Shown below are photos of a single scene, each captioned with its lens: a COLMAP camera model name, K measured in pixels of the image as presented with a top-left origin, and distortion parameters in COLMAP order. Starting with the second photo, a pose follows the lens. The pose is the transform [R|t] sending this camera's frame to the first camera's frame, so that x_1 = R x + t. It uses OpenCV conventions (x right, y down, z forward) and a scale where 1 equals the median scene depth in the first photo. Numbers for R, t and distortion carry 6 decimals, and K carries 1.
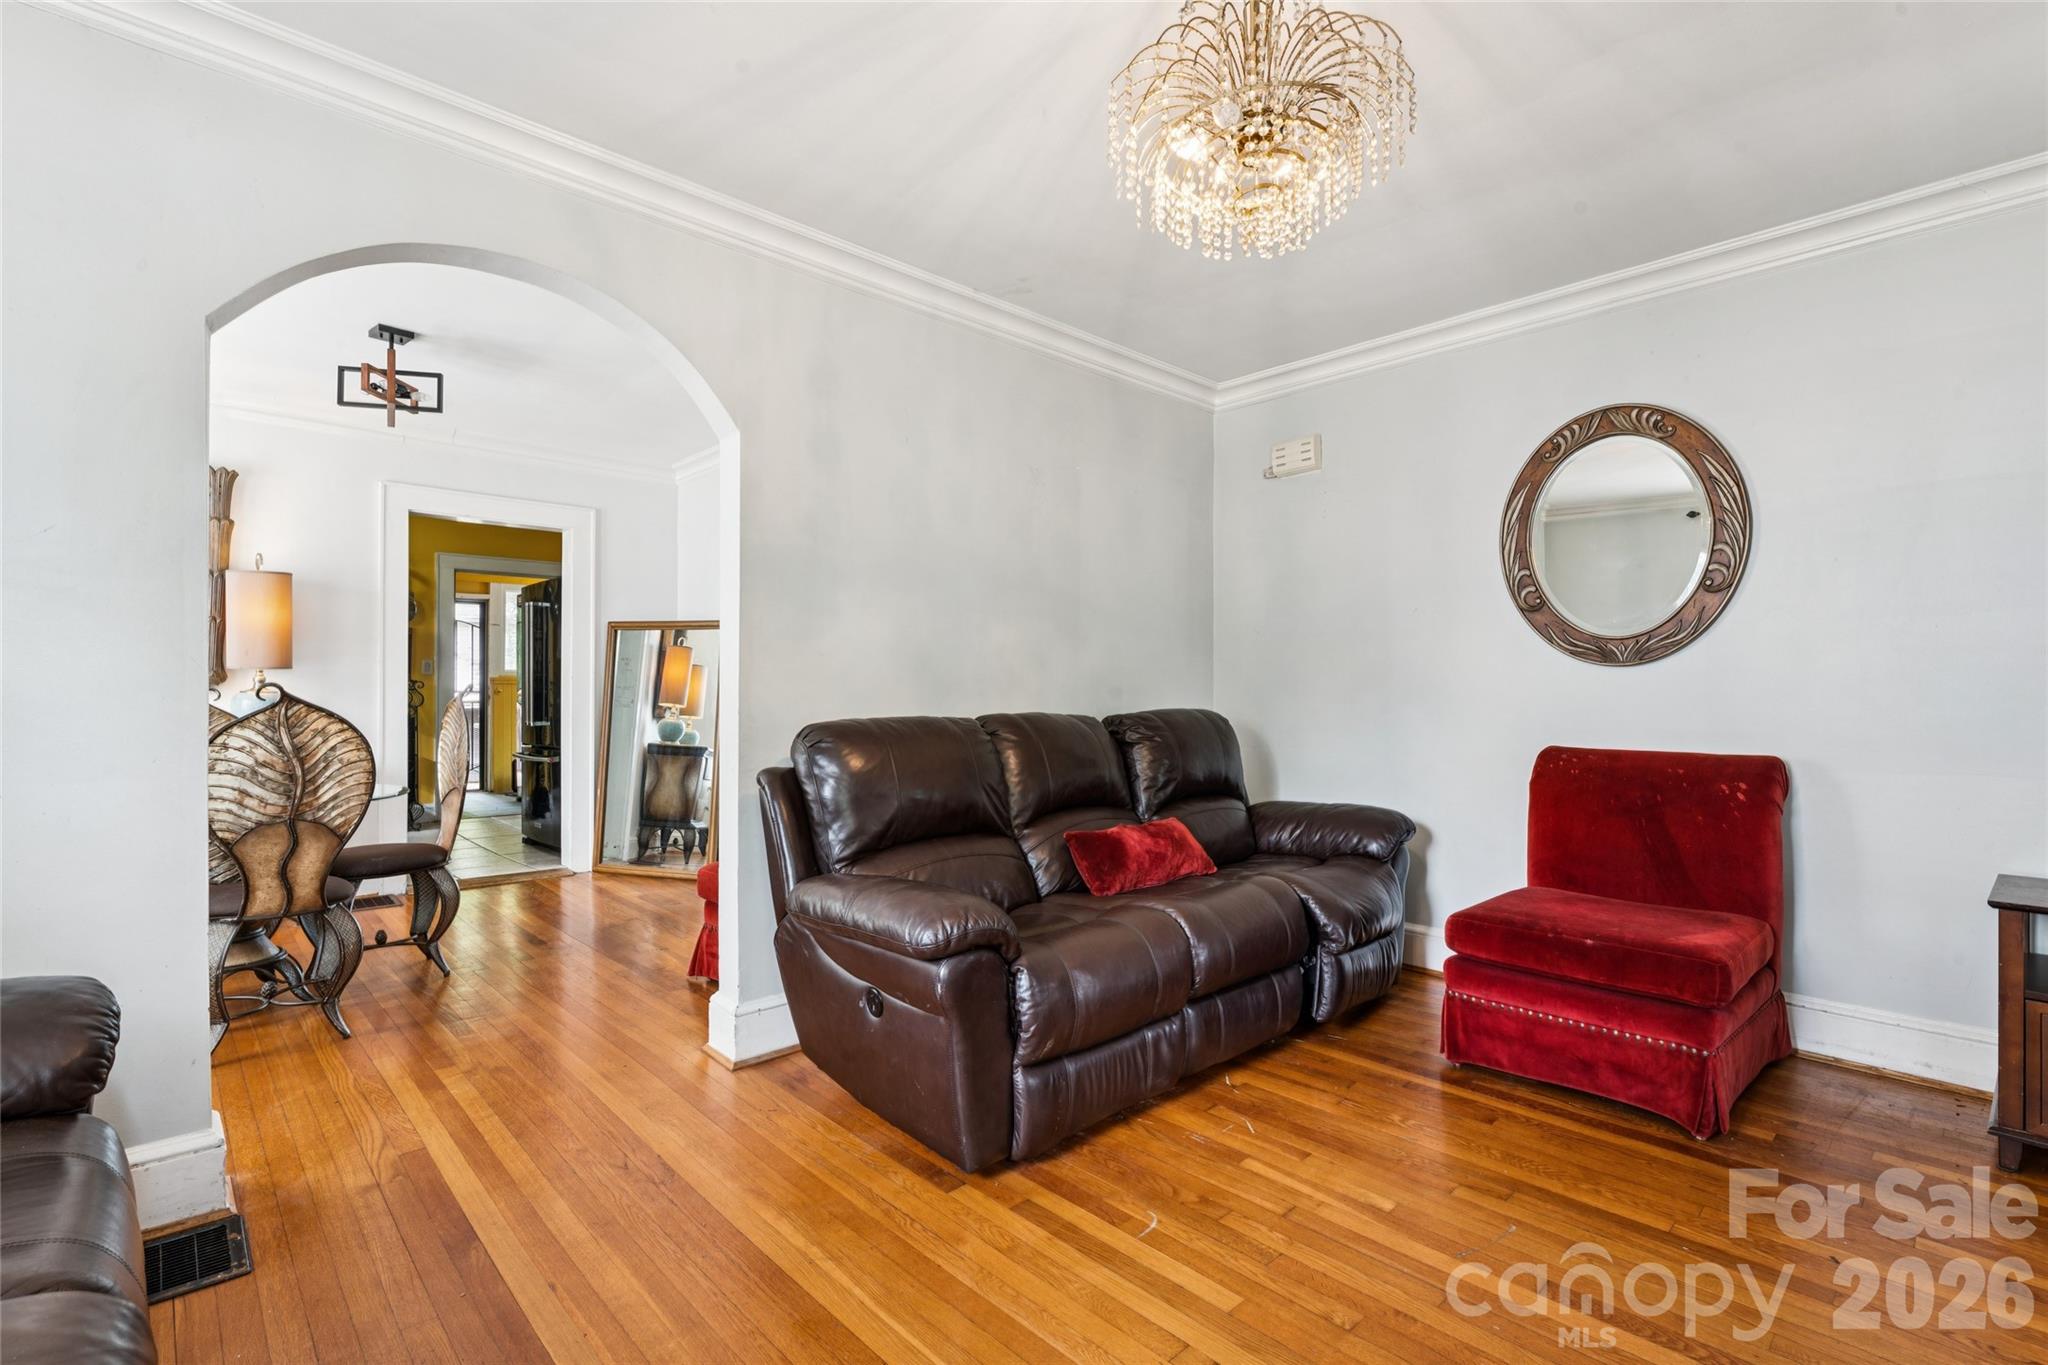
lens RADIAL K [[942.3, 0, 1021.5], [0, 942.3, 689.5], [0, 0, 1]] dist [-0.001153, -0.000394]
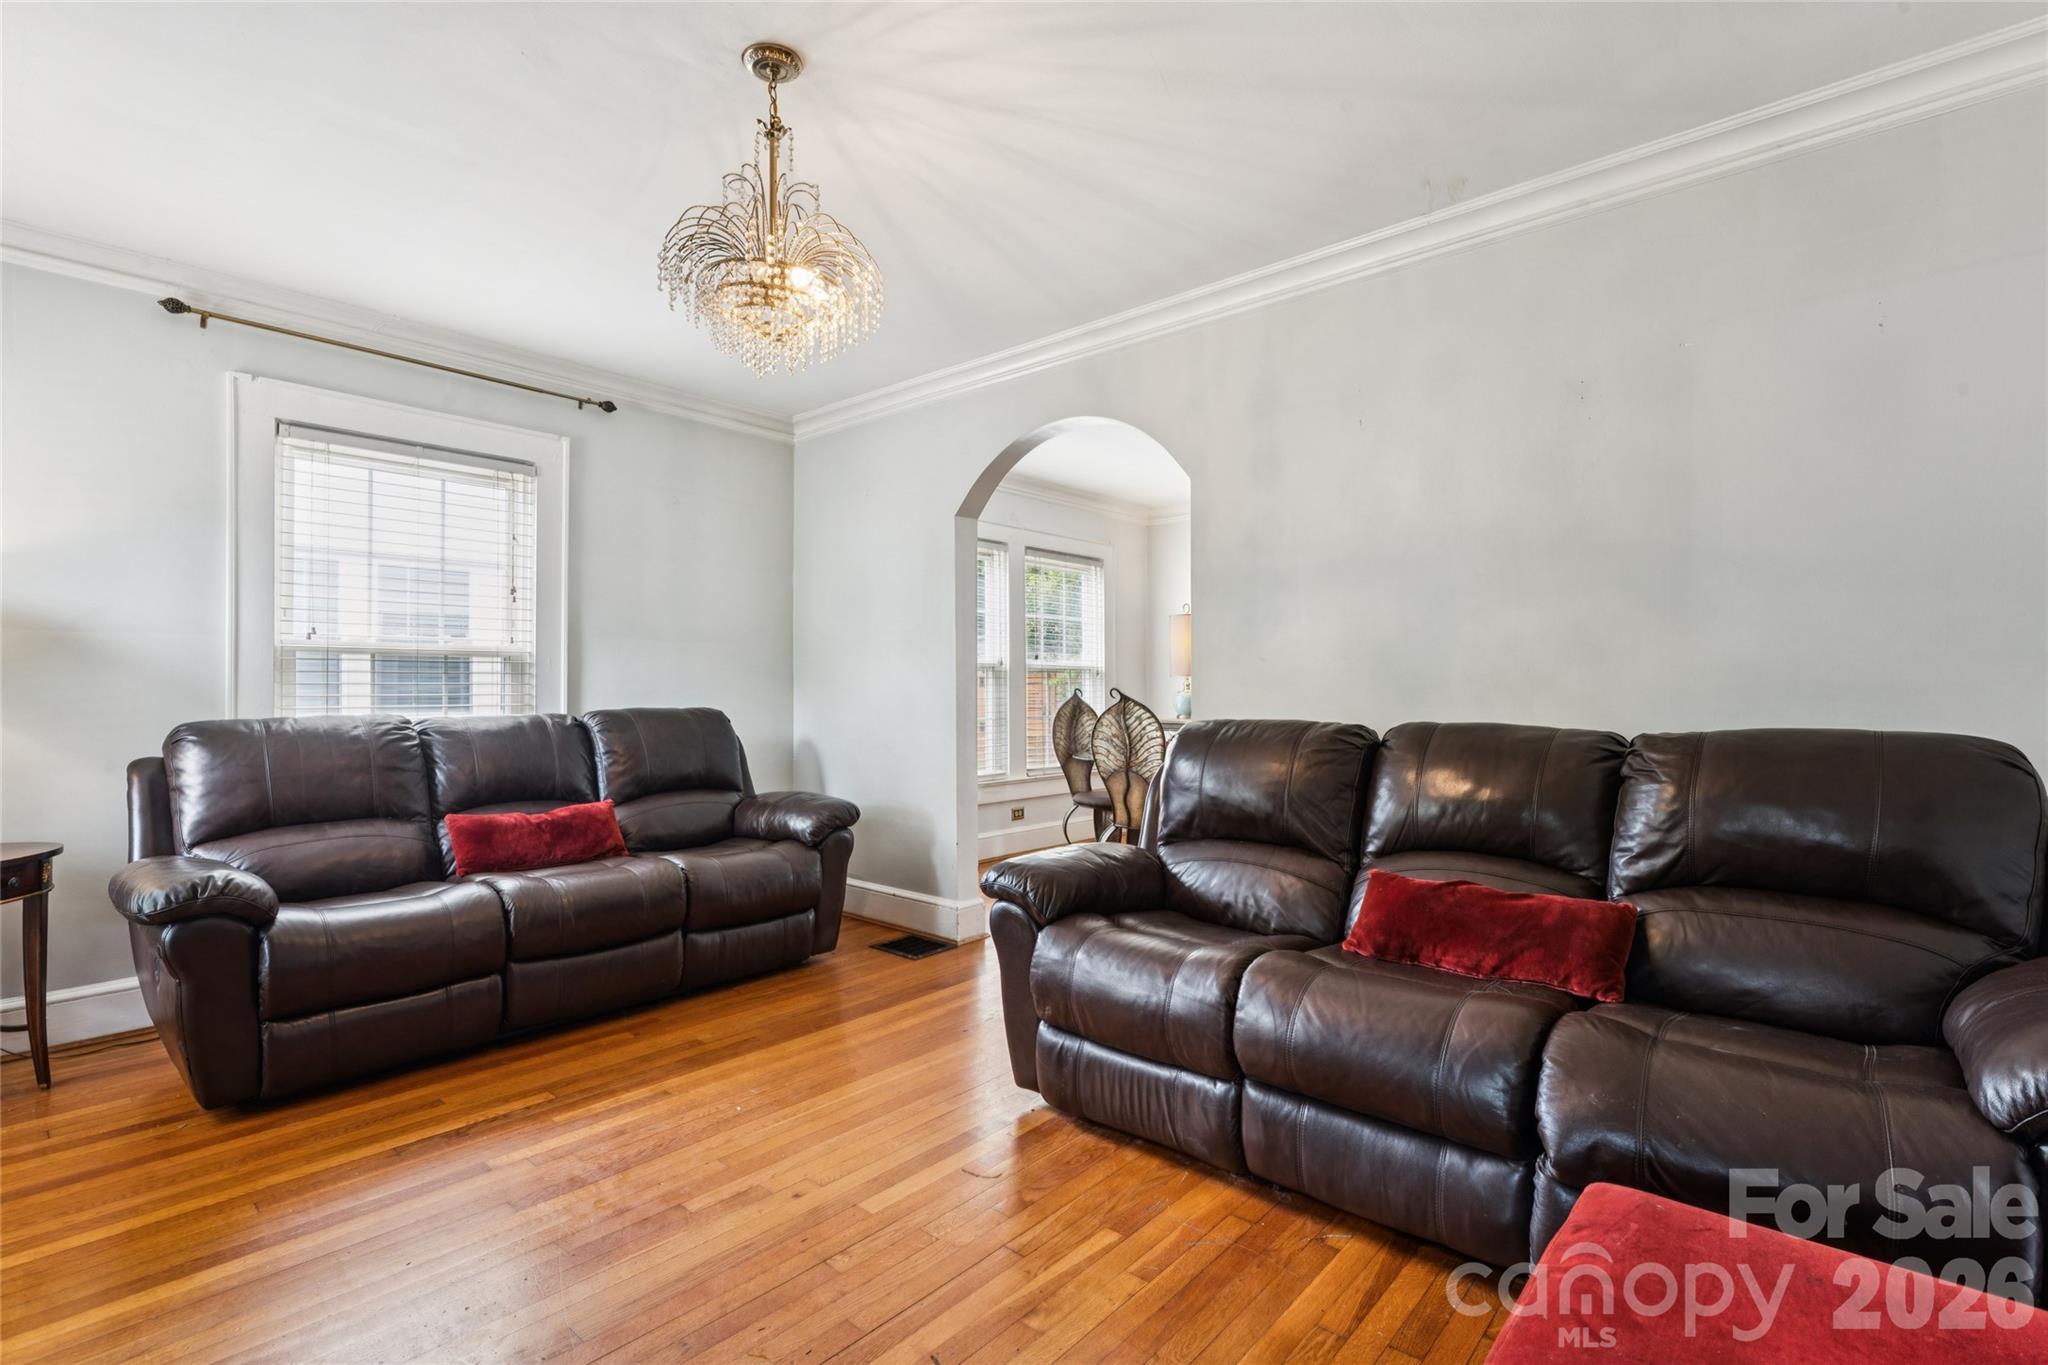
lens RADIAL K [[942.3, 0, 1021.5], [0, 942.3, 689.5], [0, 0, 1]] dist [-0.001153, -0.000394]
pose [[0.089132, -0.002187, -0.996017, 0.853437], [-0.001322, 0.999996, -0.002314, -0.000290], [0.996019, 0.001523, 0.089129, 0.649774]]
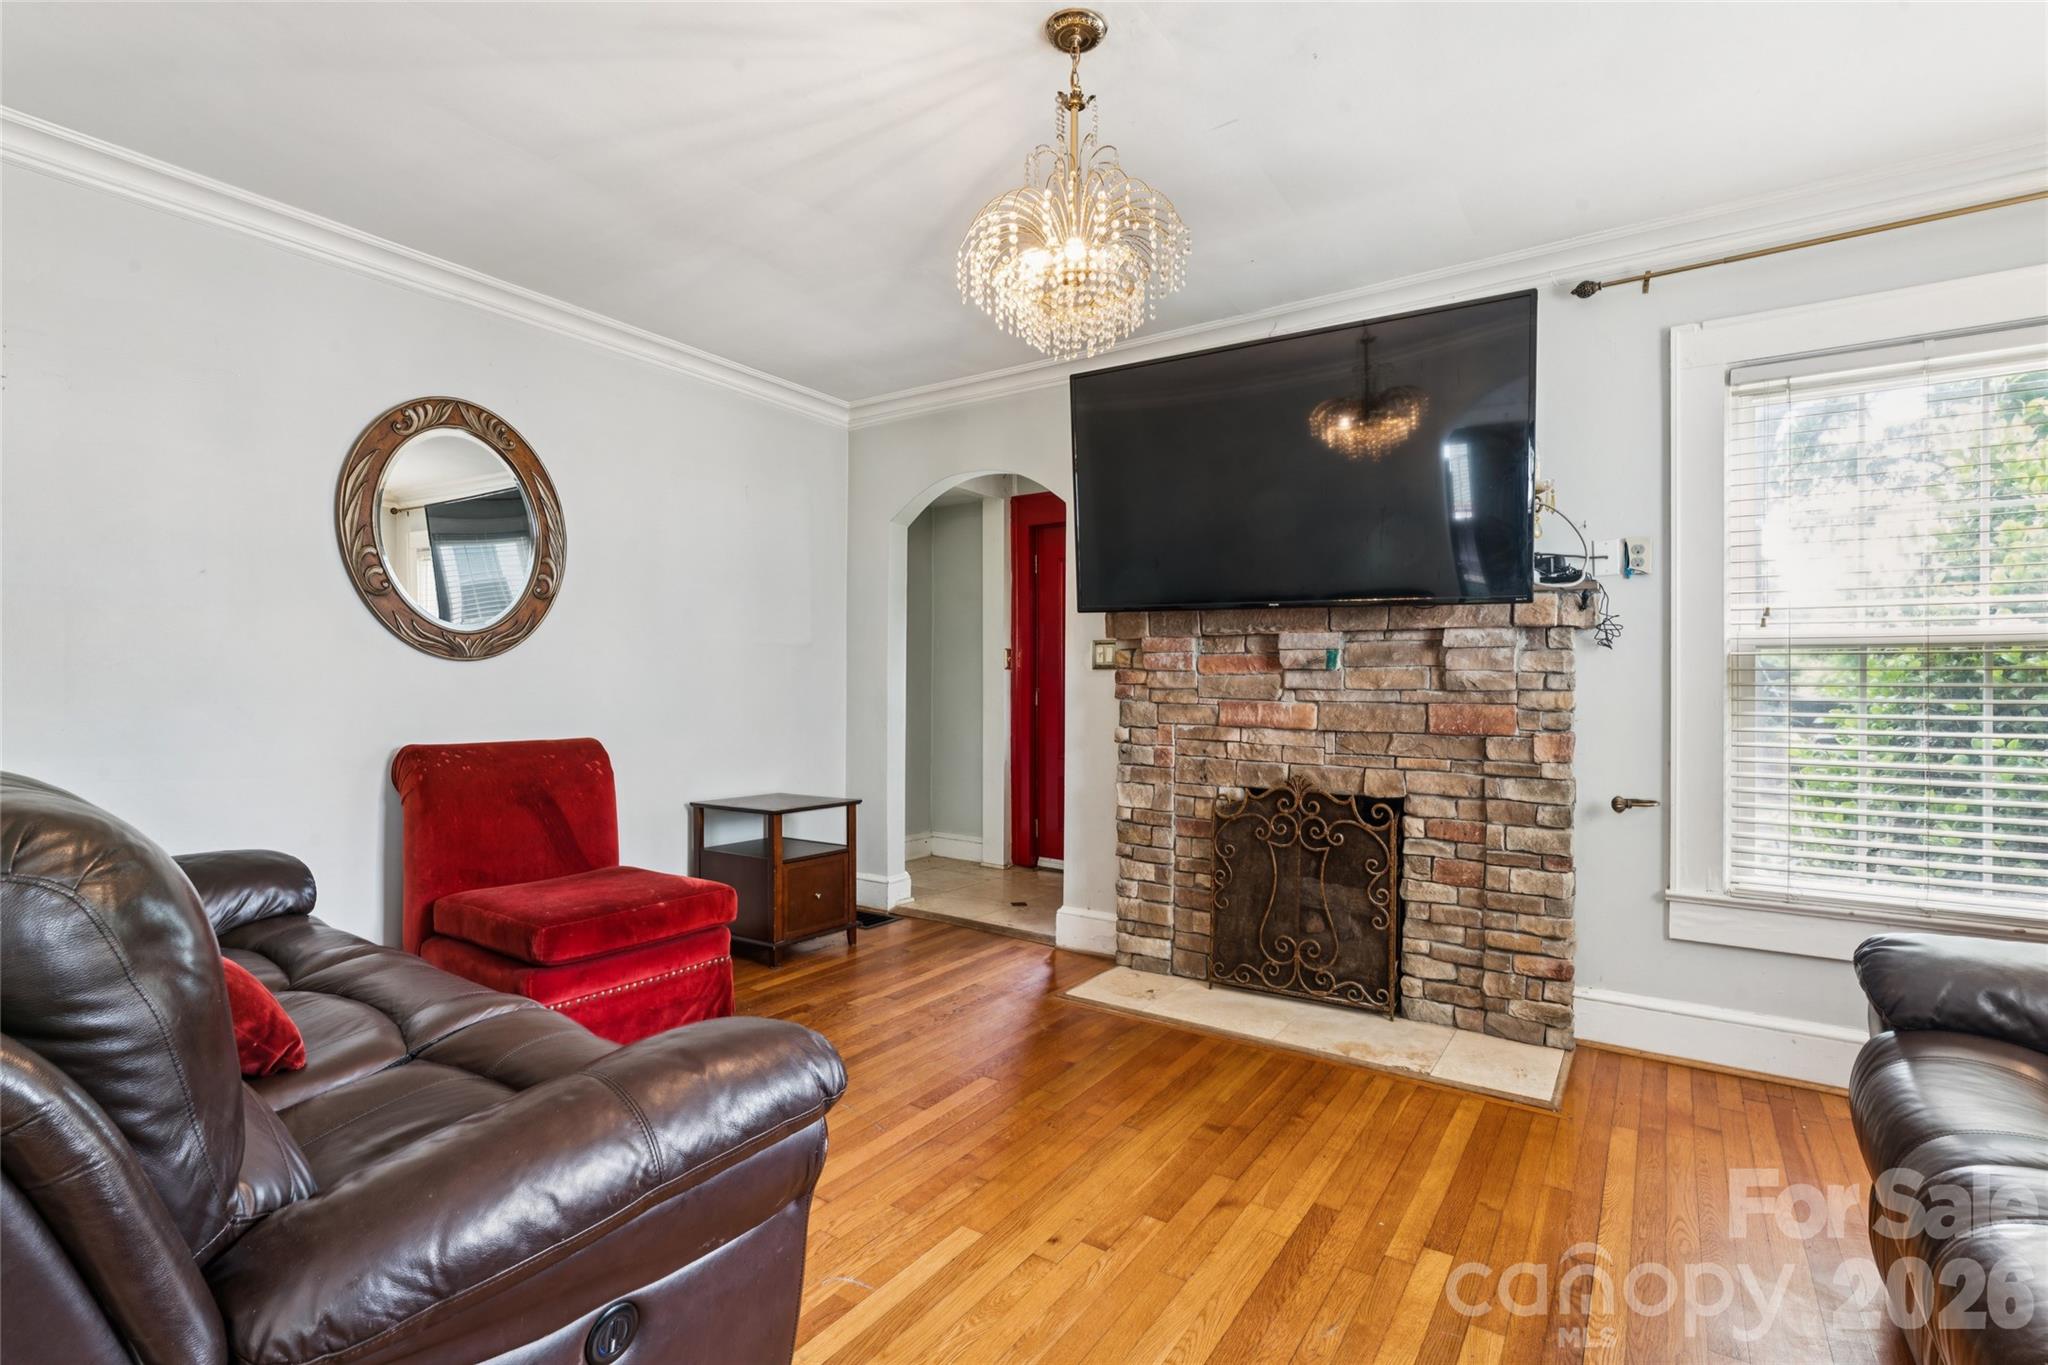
lens RADIAL K [[942.3, 0, 1021.5], [0, 942.3, 689.5], [0, 0, 1]] dist [-0.001153, -0.000394]
pose [[-0.217566, -0.004983, 0.976033, -0.526223], [-0.003092, 0.999985, 0.004416, -0.001006], [-0.976041, -0.002057, -0.217578, 0.704257]]
